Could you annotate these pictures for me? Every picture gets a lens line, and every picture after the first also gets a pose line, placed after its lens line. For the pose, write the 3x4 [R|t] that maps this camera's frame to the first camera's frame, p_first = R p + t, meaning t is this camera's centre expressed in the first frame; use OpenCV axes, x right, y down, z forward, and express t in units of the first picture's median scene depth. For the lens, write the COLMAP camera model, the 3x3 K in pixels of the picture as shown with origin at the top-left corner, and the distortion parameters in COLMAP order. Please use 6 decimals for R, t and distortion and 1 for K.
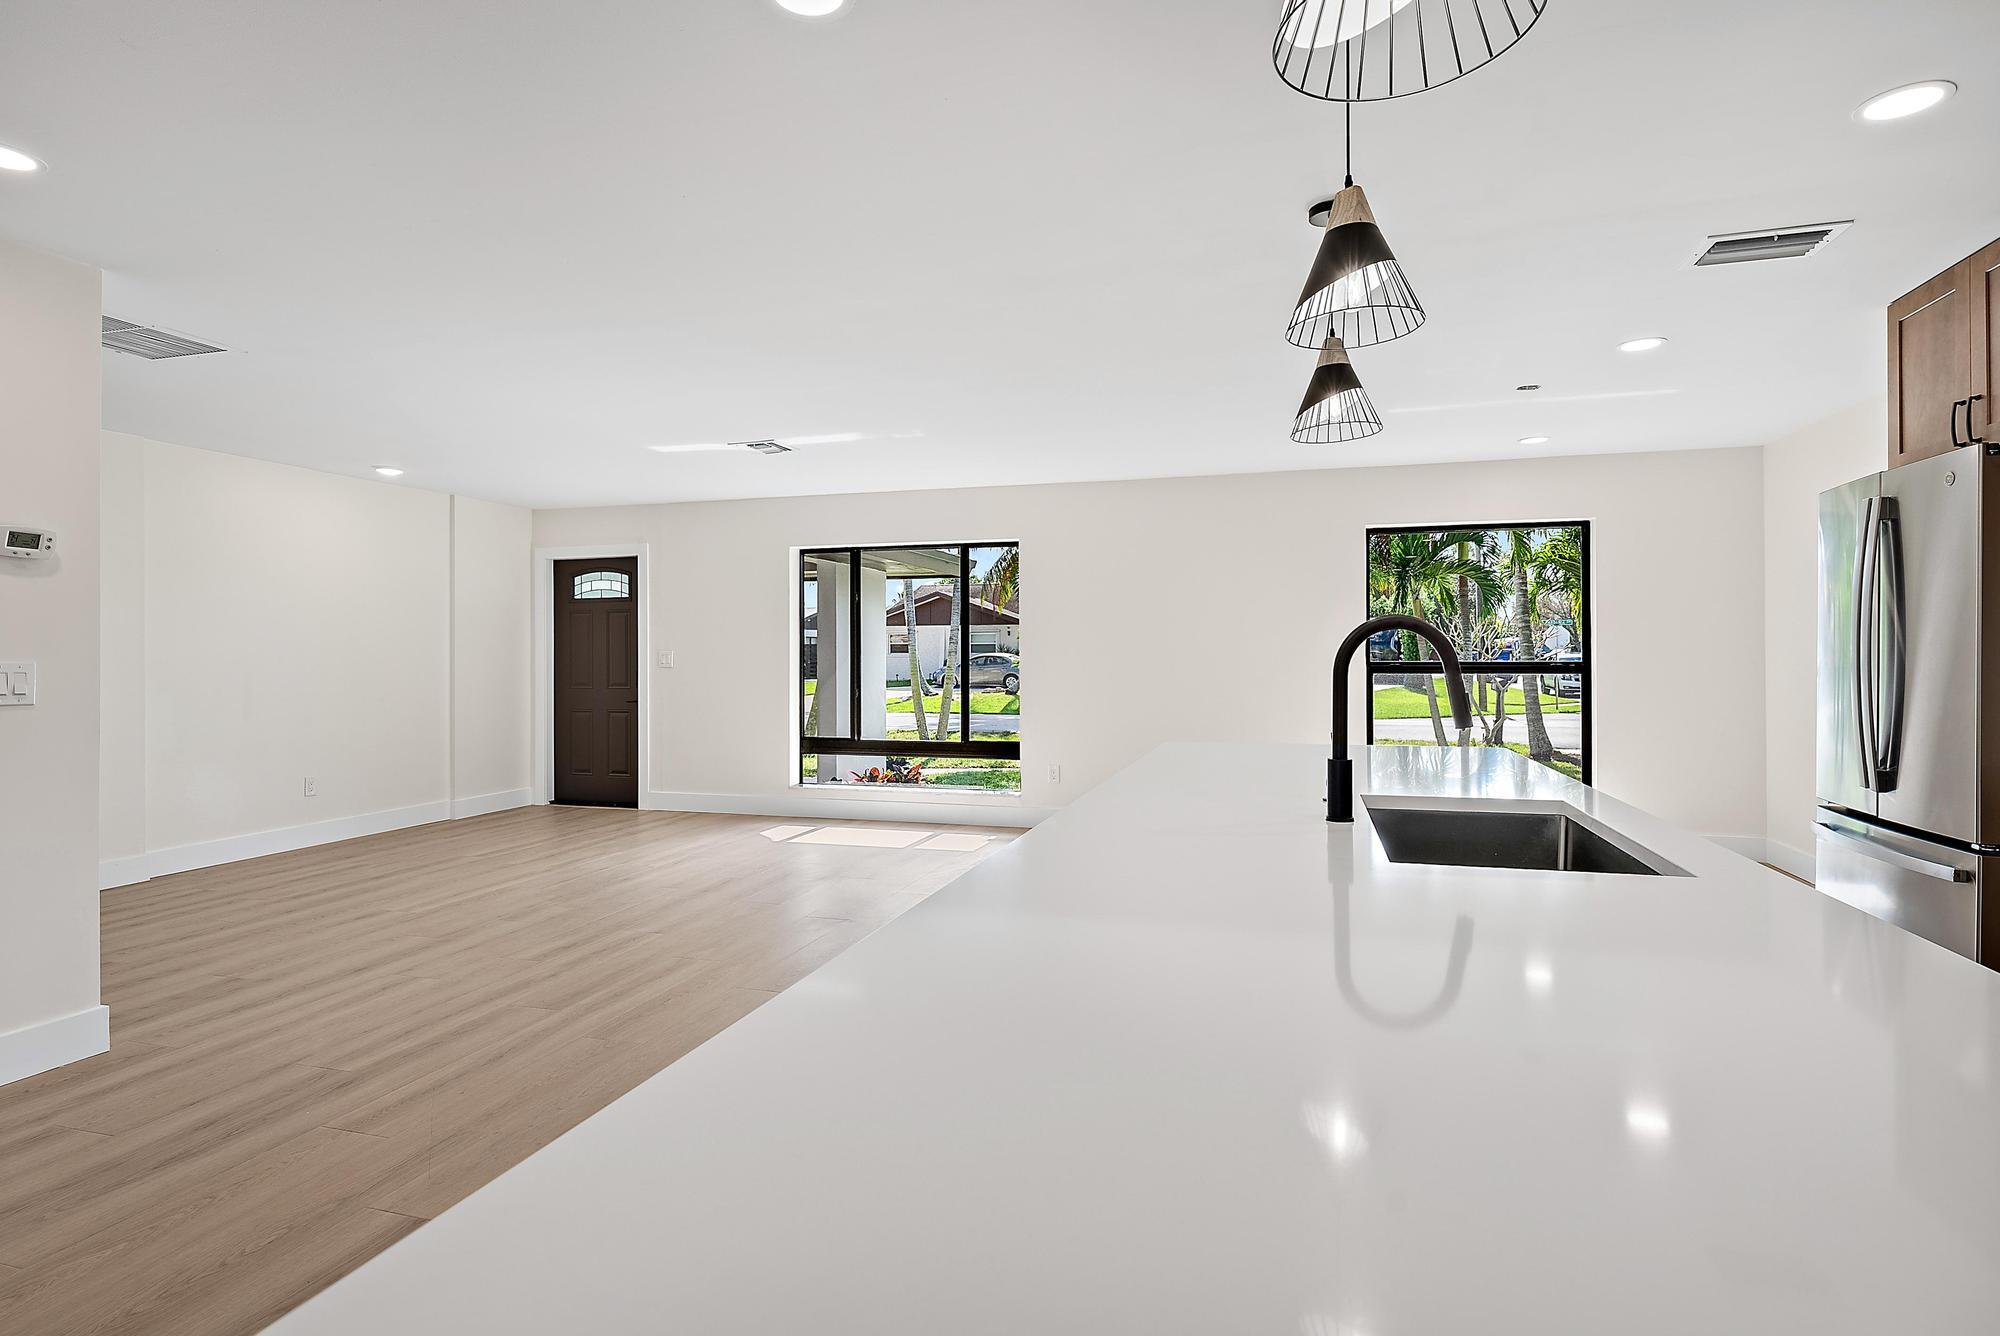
lens RADIAL K [[1008.4, 0, 1005.7], [0, 1008.4, 659.4], [0, 0, 1]] dist [-0.021821, -0.000013]
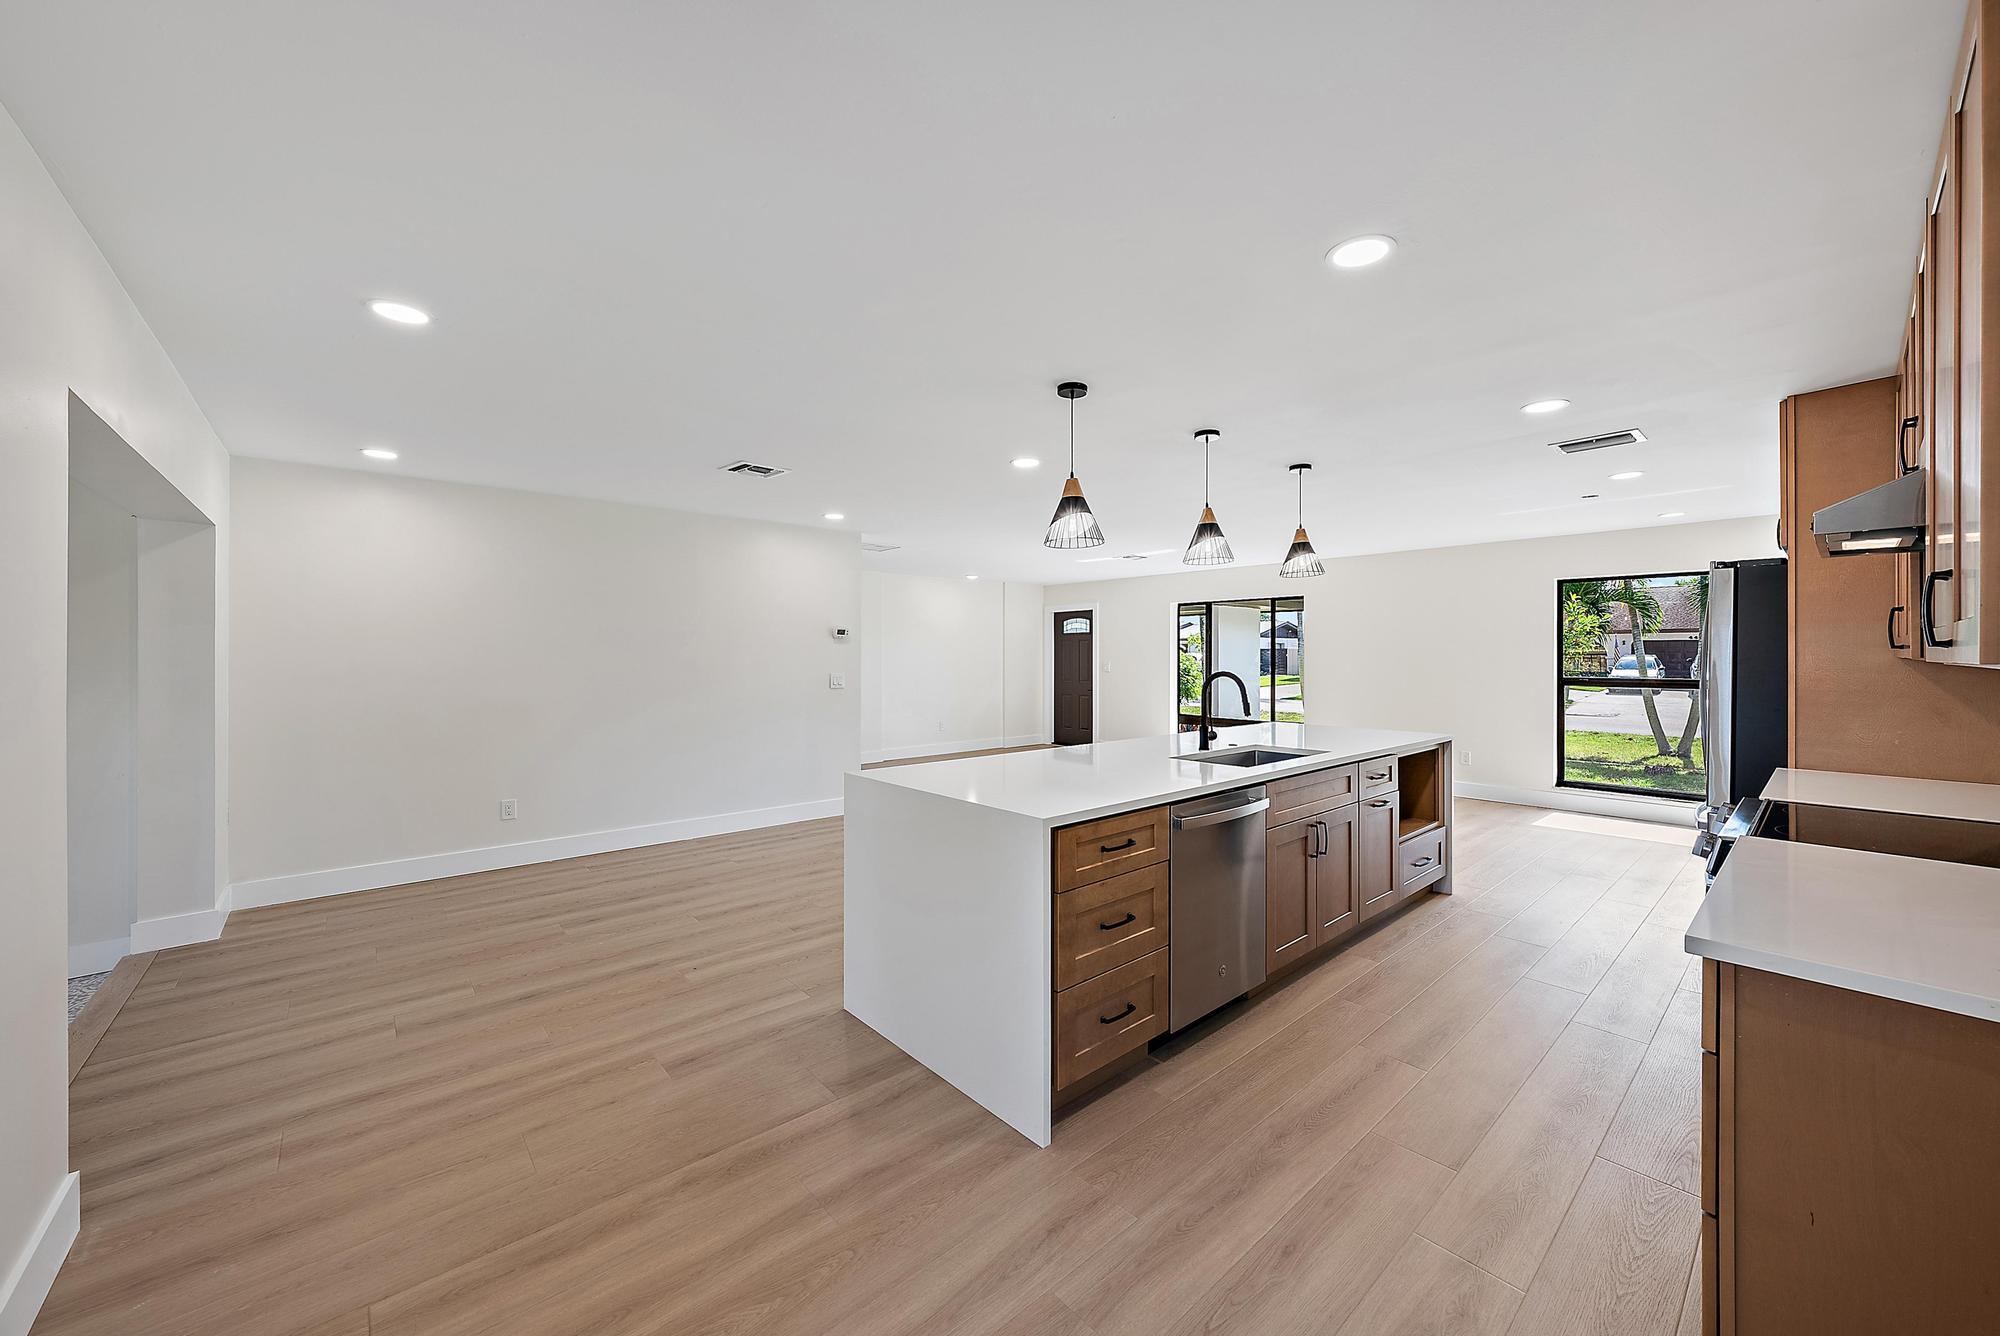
lens RADIAL K [[745.2, 0, 998.3], [0, 745.2, 653.8], [0, 0, 1]] dist [-0.028202, 0.001536]
pose [[0.837018, 0.005210, -0.547150, 0.232326], [-0.007433, 0.999971, -0.001848, -0.019188], [0.547124, 0.005613, 0.837033, -0.228444]]
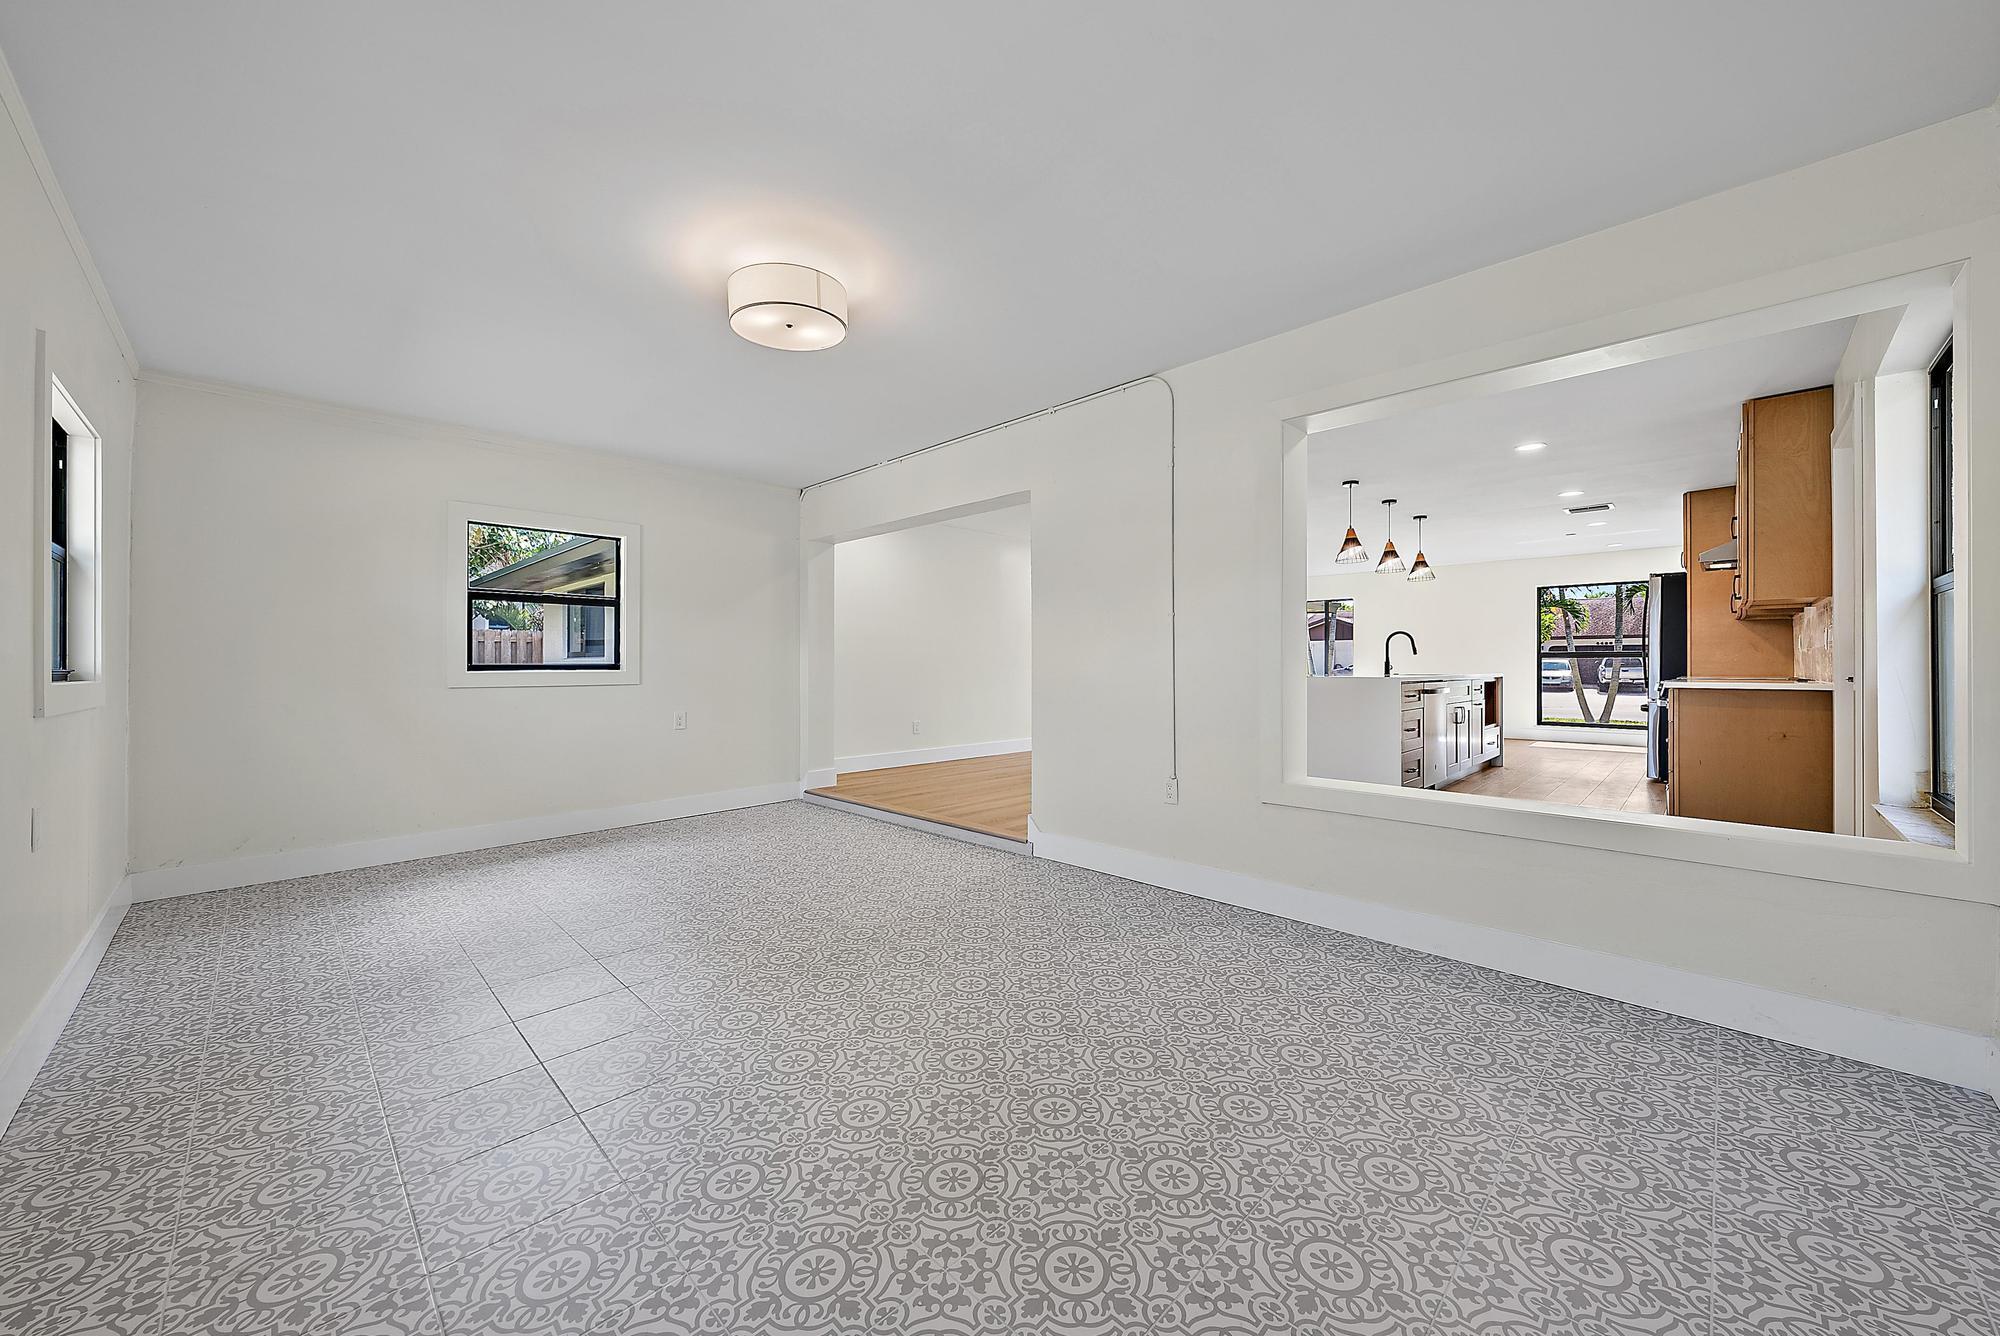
lens RADIAL K [[745.2, 0, 984.2], [0, 745.2, 660.8], [0, 0, 1]] dist [-0.028202, 0.001536]
pose [[0.873501, 0.005225, -0.486794, 0.086751], [-0.009080, 0.999943, -0.005560, 0.035191], [0.486737, 0.009276, 0.873499, -0.752662]]
